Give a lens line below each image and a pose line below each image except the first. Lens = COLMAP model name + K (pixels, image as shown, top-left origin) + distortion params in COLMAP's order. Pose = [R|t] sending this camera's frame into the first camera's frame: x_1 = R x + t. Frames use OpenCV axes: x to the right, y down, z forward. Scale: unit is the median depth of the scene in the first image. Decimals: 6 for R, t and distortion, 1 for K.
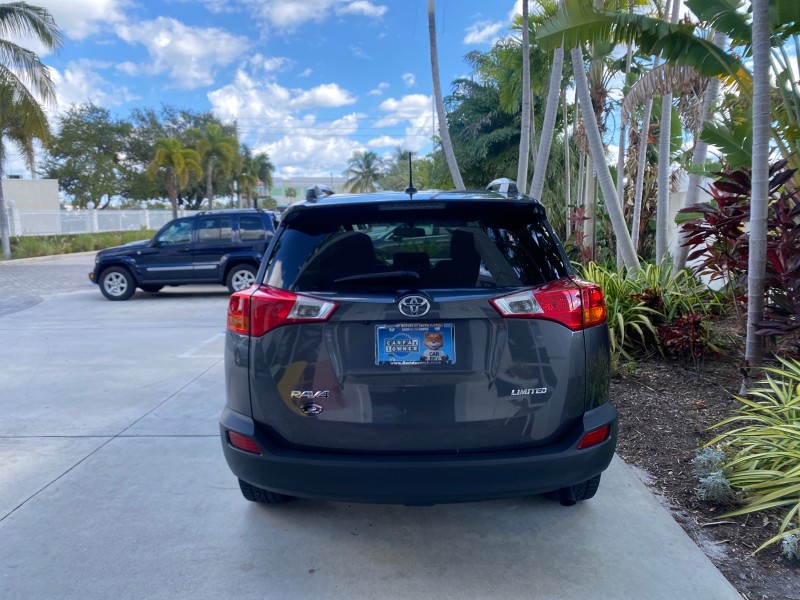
lens RADIAL K [[618.2, 0, 393.9], [0, 618.2, 297.6], [0, 0, 1]] dist [0.009195, -0.014078]
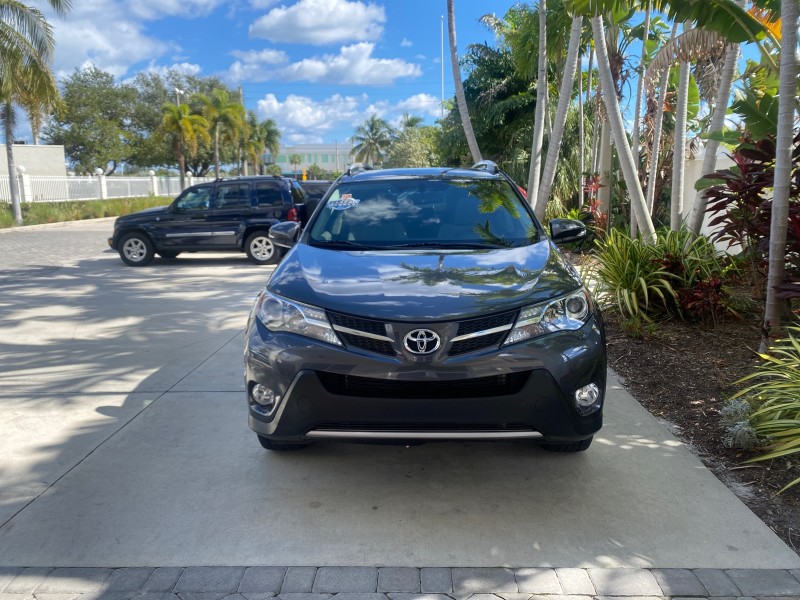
lens RADIAL K [[618.2, 0, 399.8], [0, 618.2, 292.5], [0, 0, 1]] dist [0.009195, -0.014078]
pose [[0.999993, 0.002425, 0.002912, -0.040027], [-0.002547, 0.999086, 0.042678, 0.006760], [-0.002806, -0.042685, 0.999085, -0.032209]]
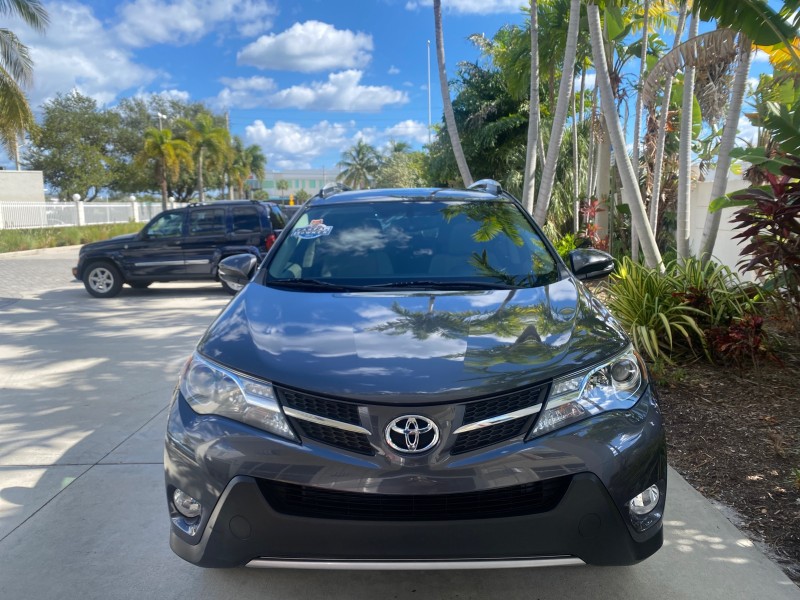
lens RADIAL K [[618.2, 0, 403.2], [0, 618.2, 297.4], [0, 0, 1]] dist [0.009195, -0.014078]
pose [[0.999644, -0.003991, 0.026397, -0.034945], [0.003711, 0.999936, 0.010655, -0.009146], [-0.026438, -0.010553, 0.999595, 0.103410]]
